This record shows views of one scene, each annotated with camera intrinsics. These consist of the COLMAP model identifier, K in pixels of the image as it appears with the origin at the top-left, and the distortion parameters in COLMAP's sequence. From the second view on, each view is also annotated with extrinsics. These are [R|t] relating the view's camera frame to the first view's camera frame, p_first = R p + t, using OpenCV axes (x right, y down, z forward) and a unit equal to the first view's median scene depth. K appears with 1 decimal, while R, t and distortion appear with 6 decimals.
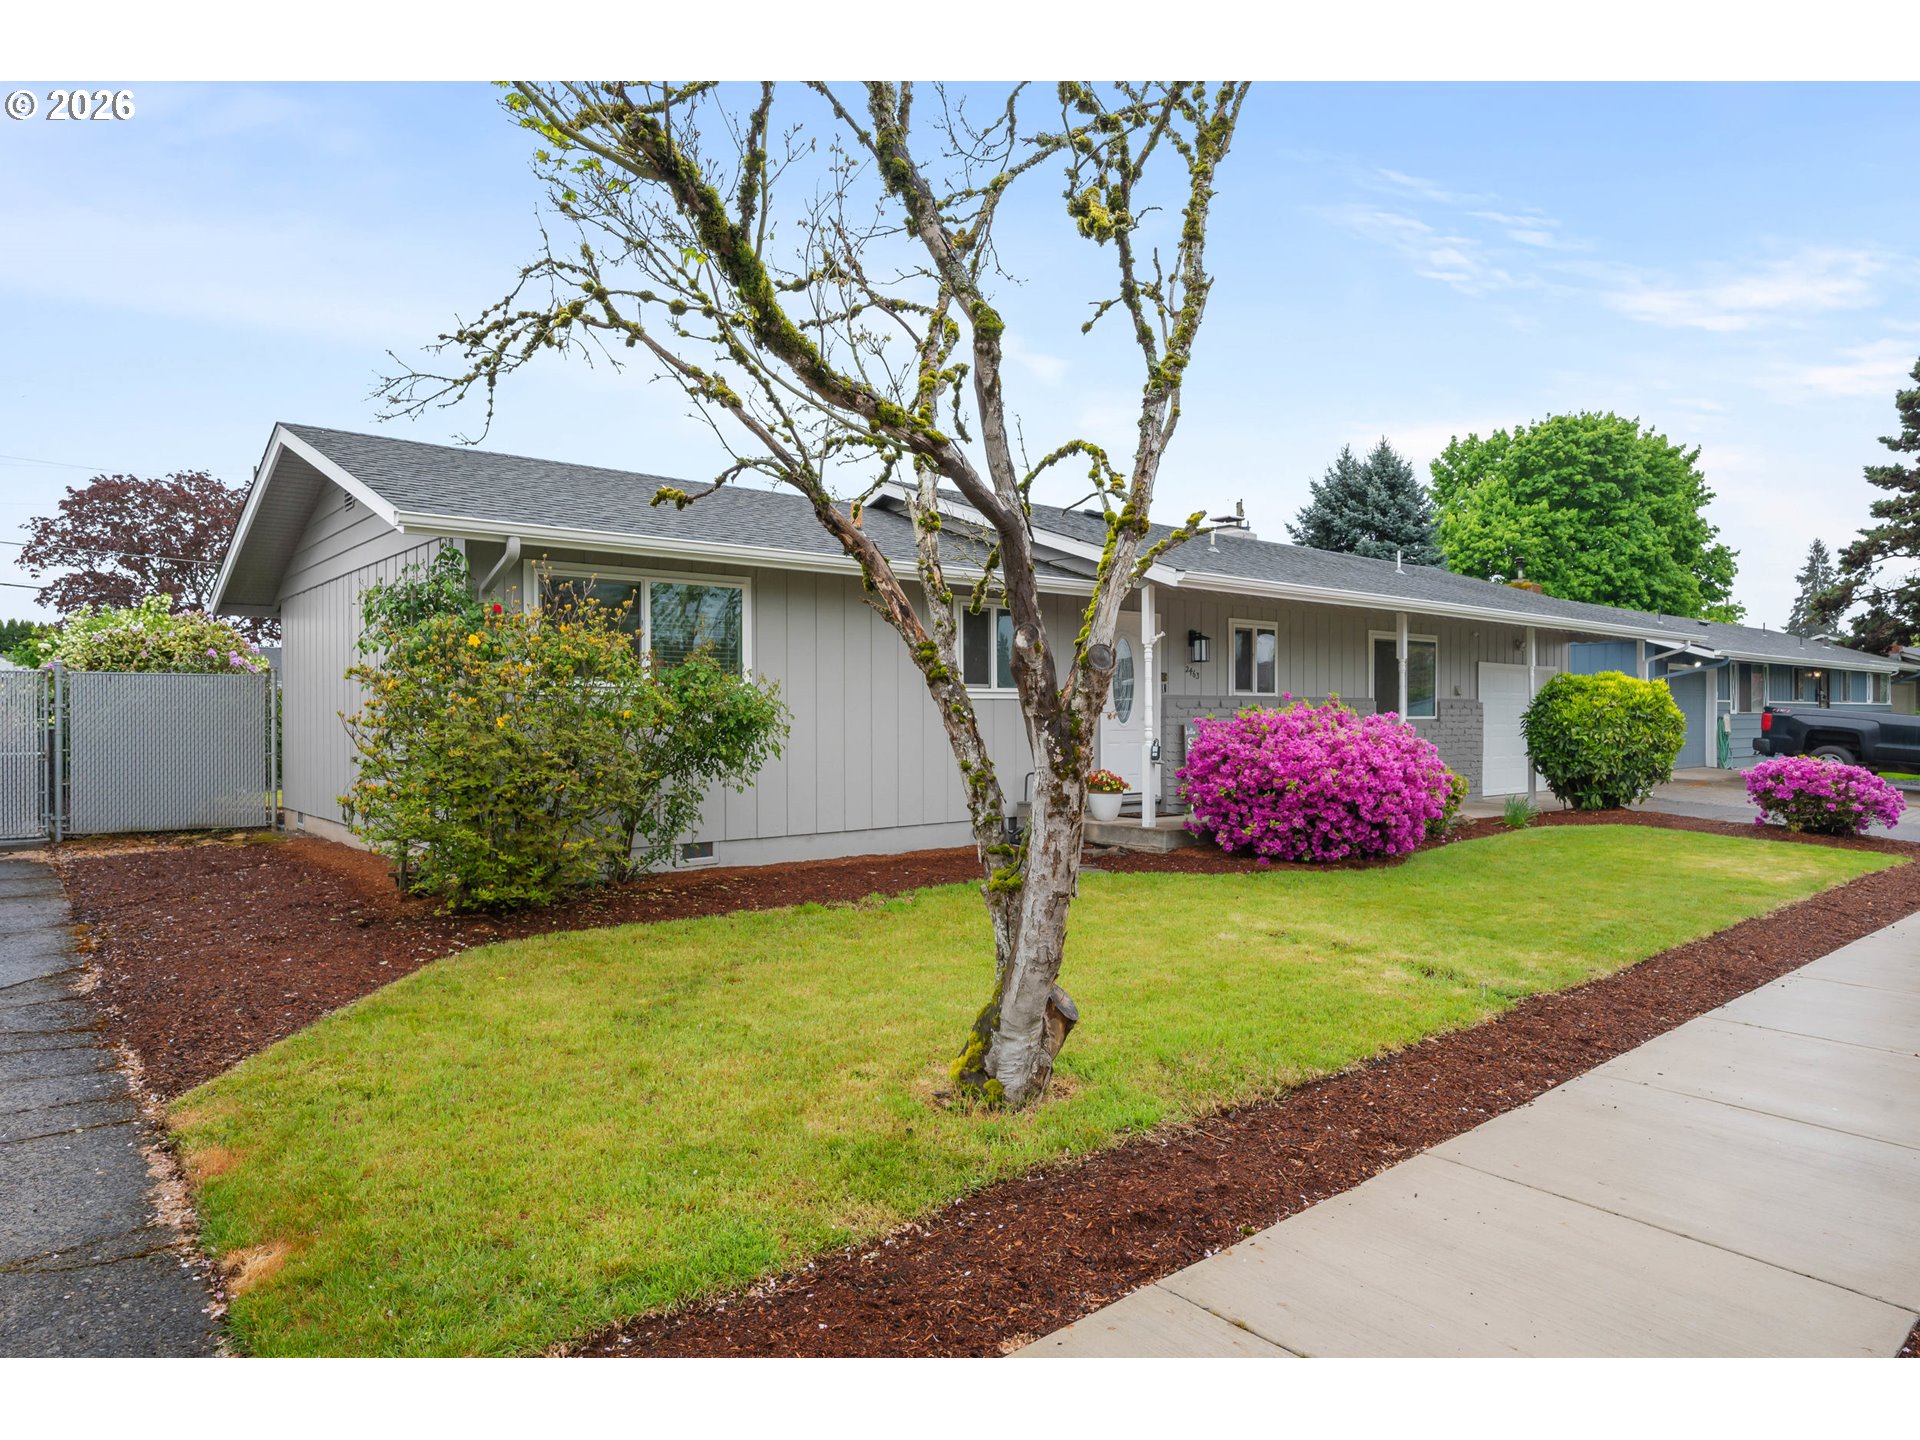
lens RADIAL K [[1148.7, 0, 960.0], [0, 1148.7, 720.0], [0, 0, 1]] dist [-0.001182, -0.000136]
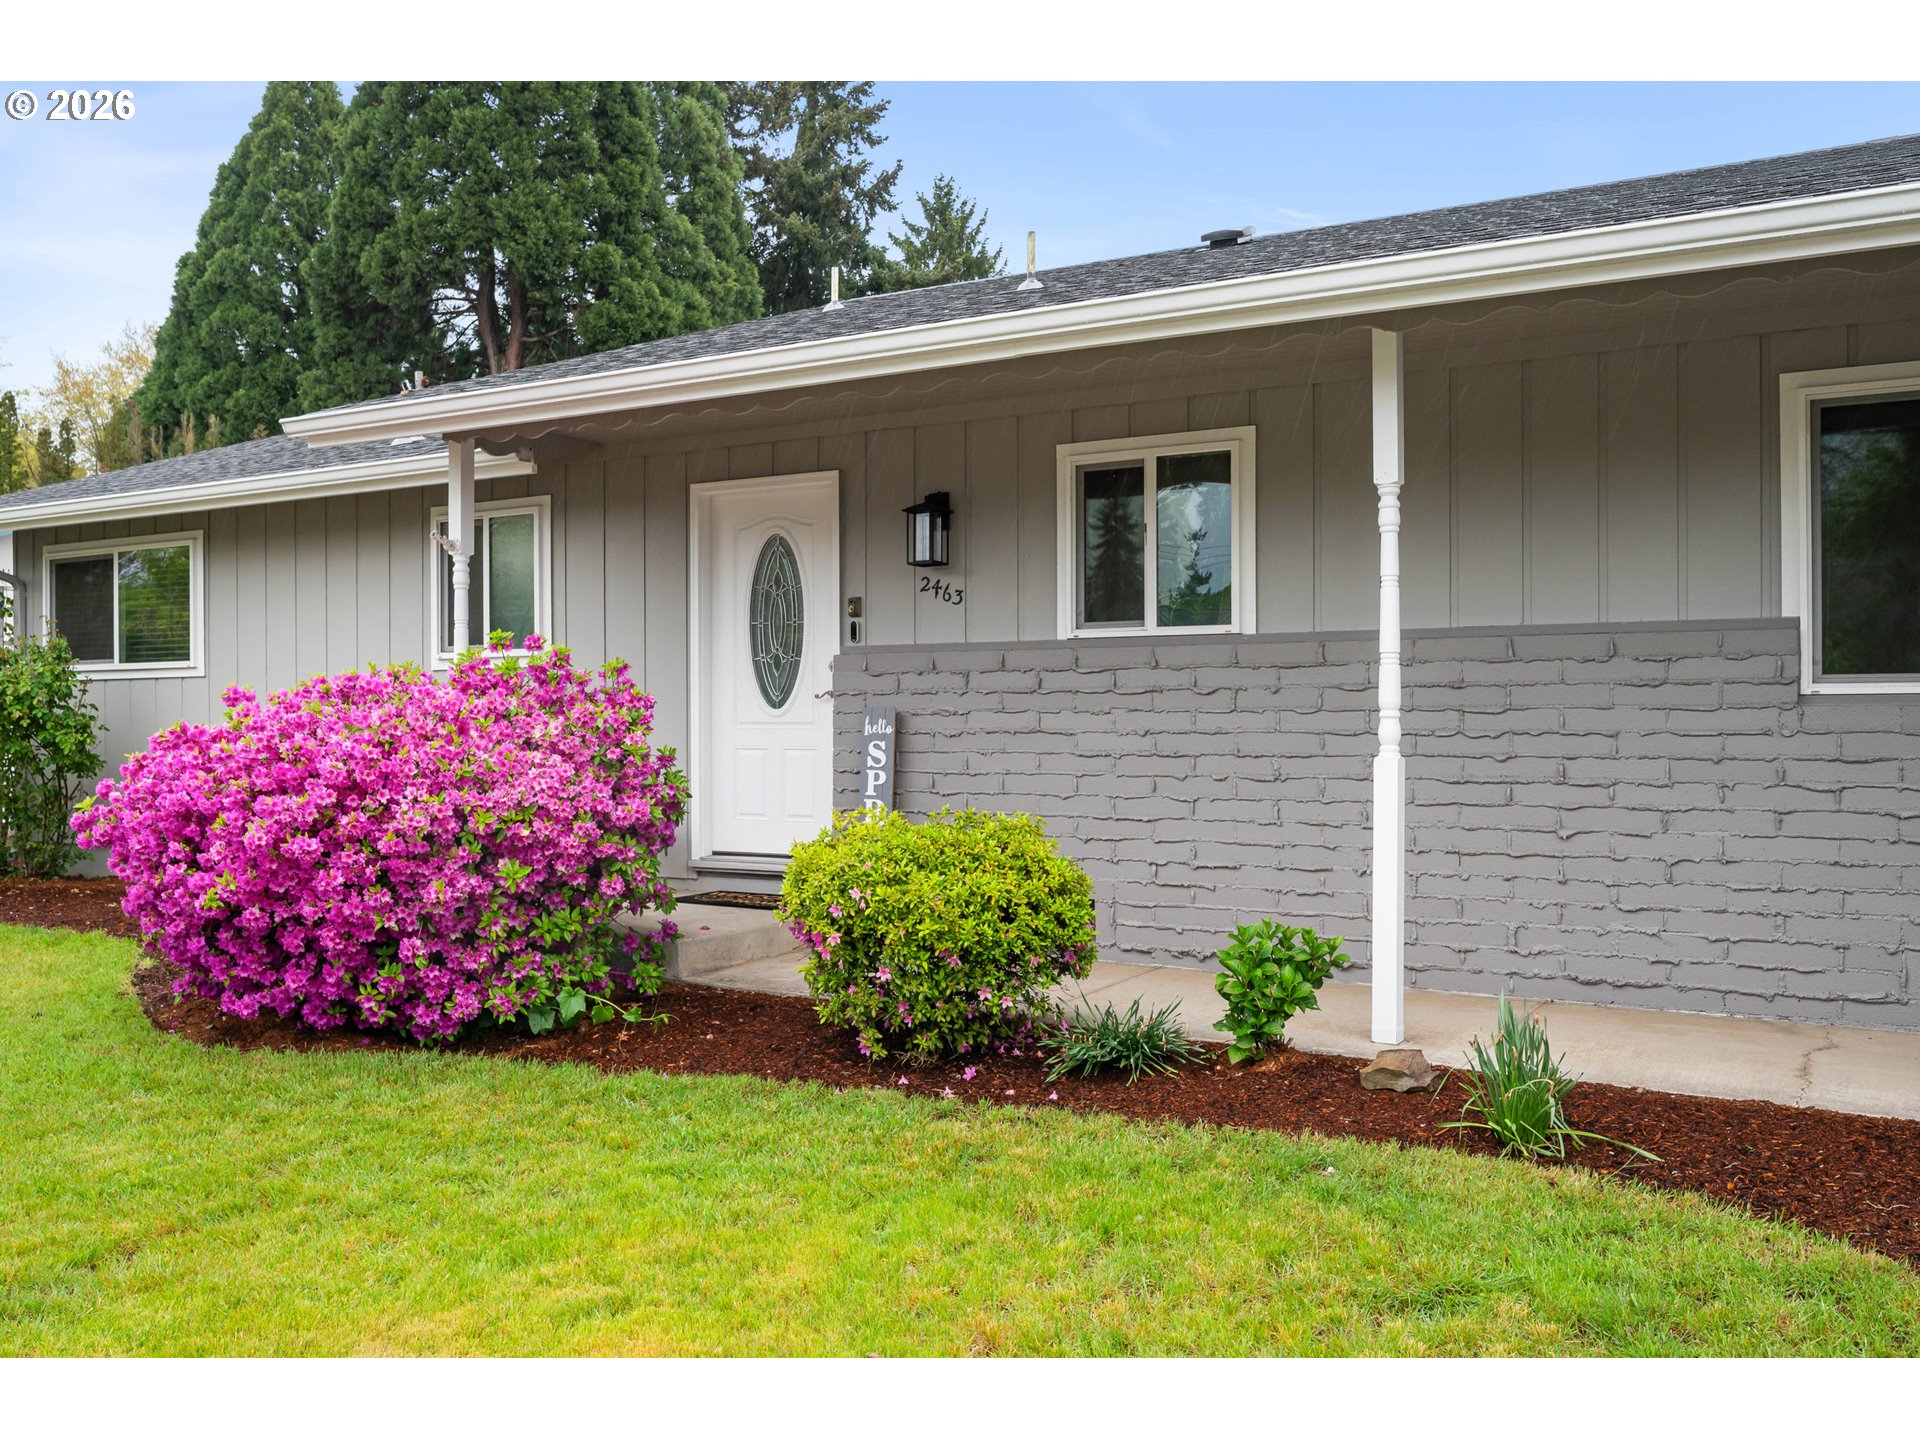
lens RADIAL K [[1648.3, 0, 960.0], [0, 1648.3, 720.0], [0, 0, 1]] dist [-0.001975, -0.002205]
pose [[0.339475, -0.000245, -0.940615, 0.749330], [-0.003009, 0.999995, -0.001346, 0.007551], [0.940610, 0.003287, 0.339472, 0.760718]]
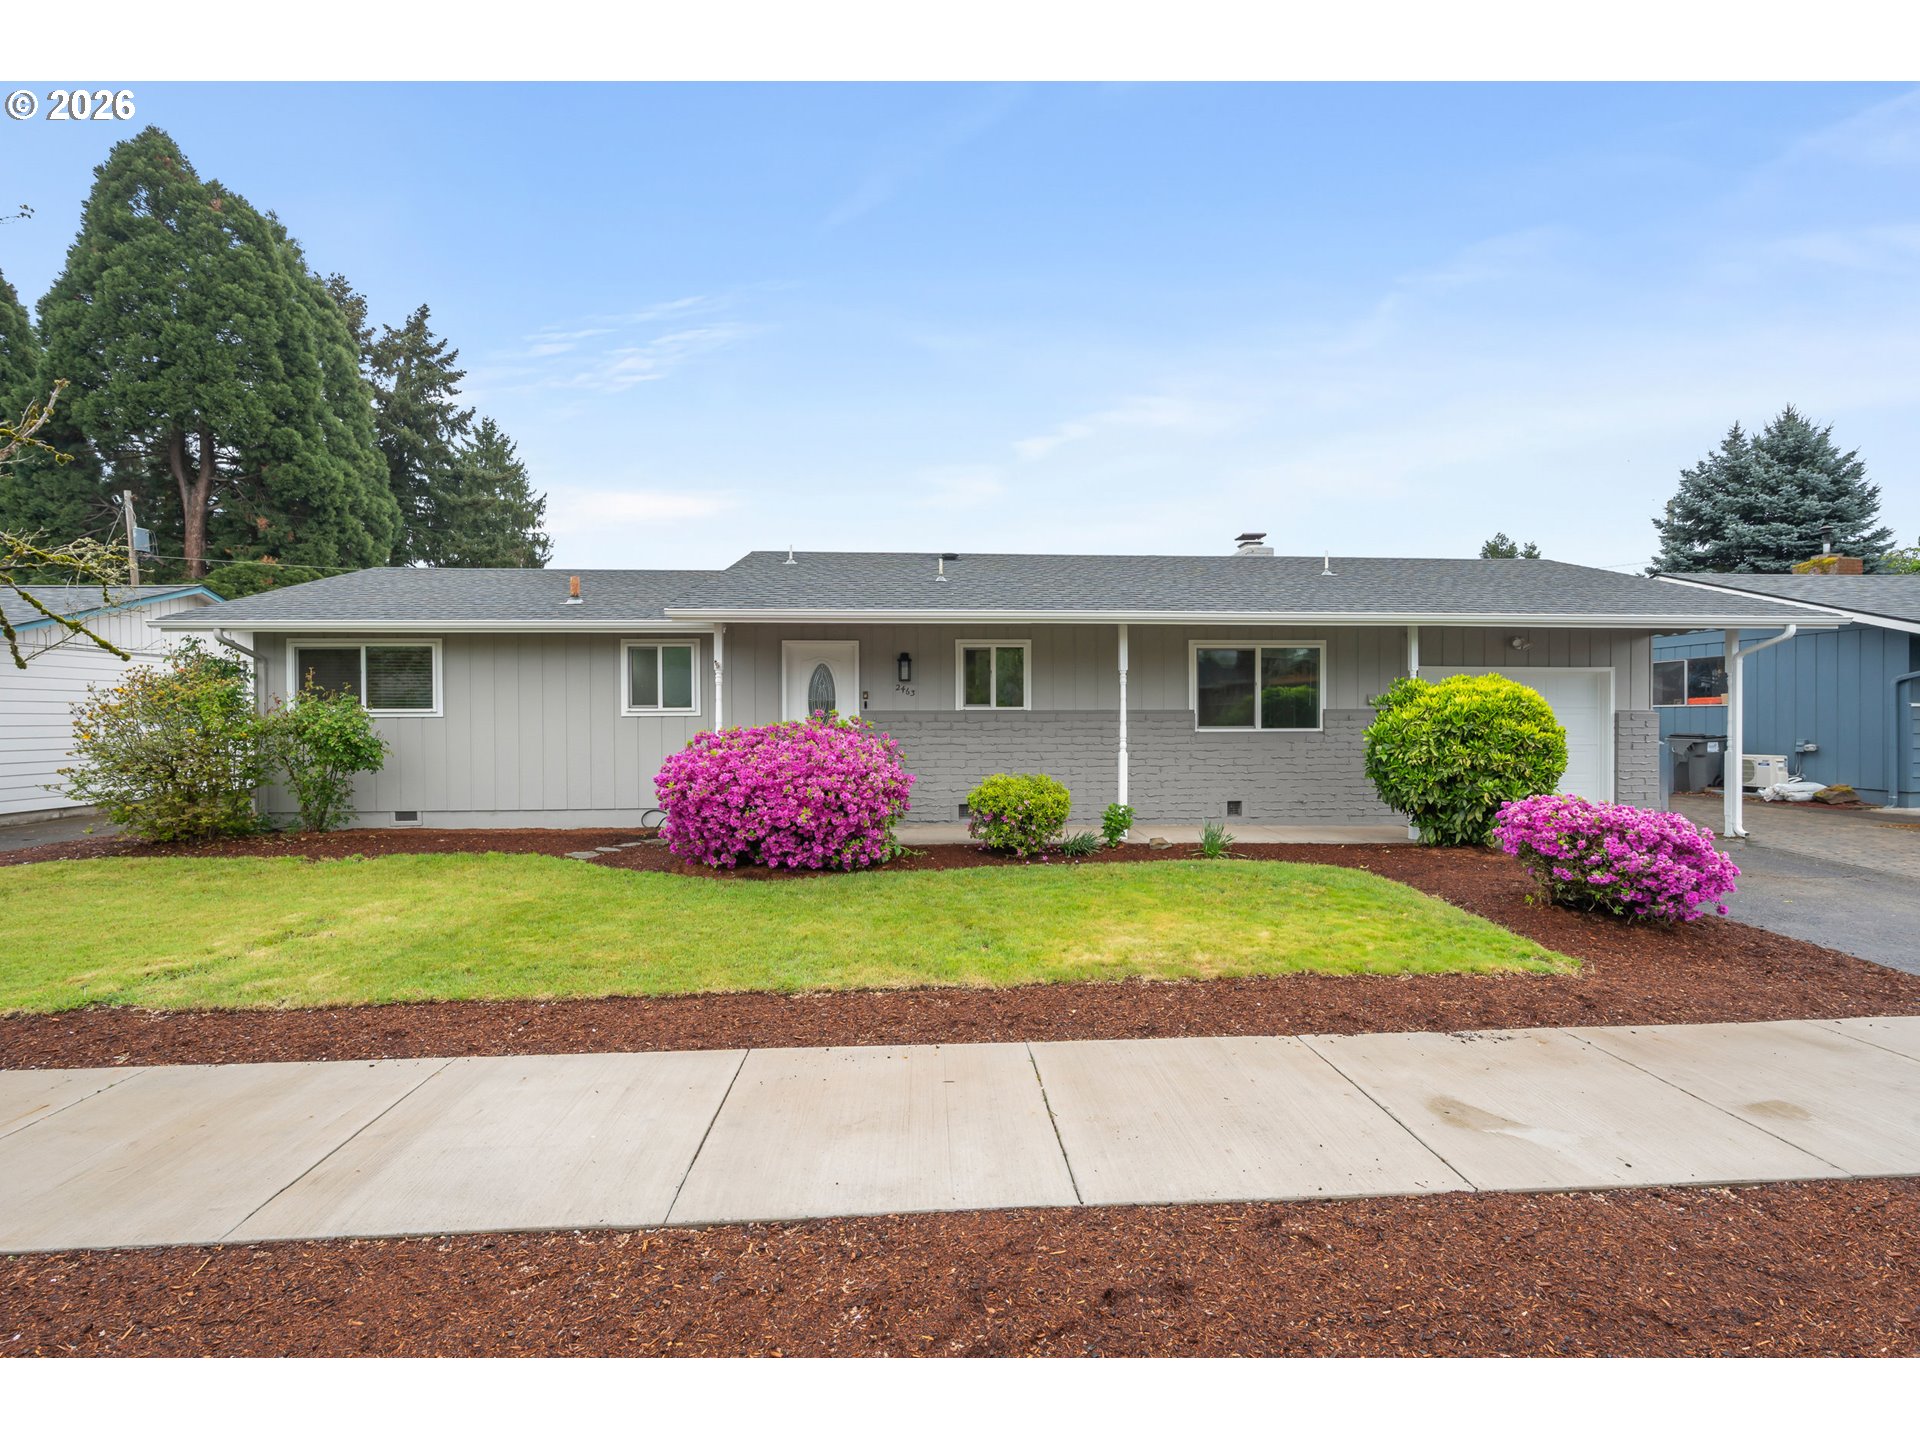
lens RADIAL K [[819.1, 0, 960.0], [0, 819.1, 720.0], [0, 0, 1]] dist [0.000437, 0.000096]
pose [[0.804461, -0.001057, -0.594004, 0.689614], [-0.000987, 0.999995, -0.003116, -0.009335], [0.594004, 0.003093, 0.804456, 0.367423]]
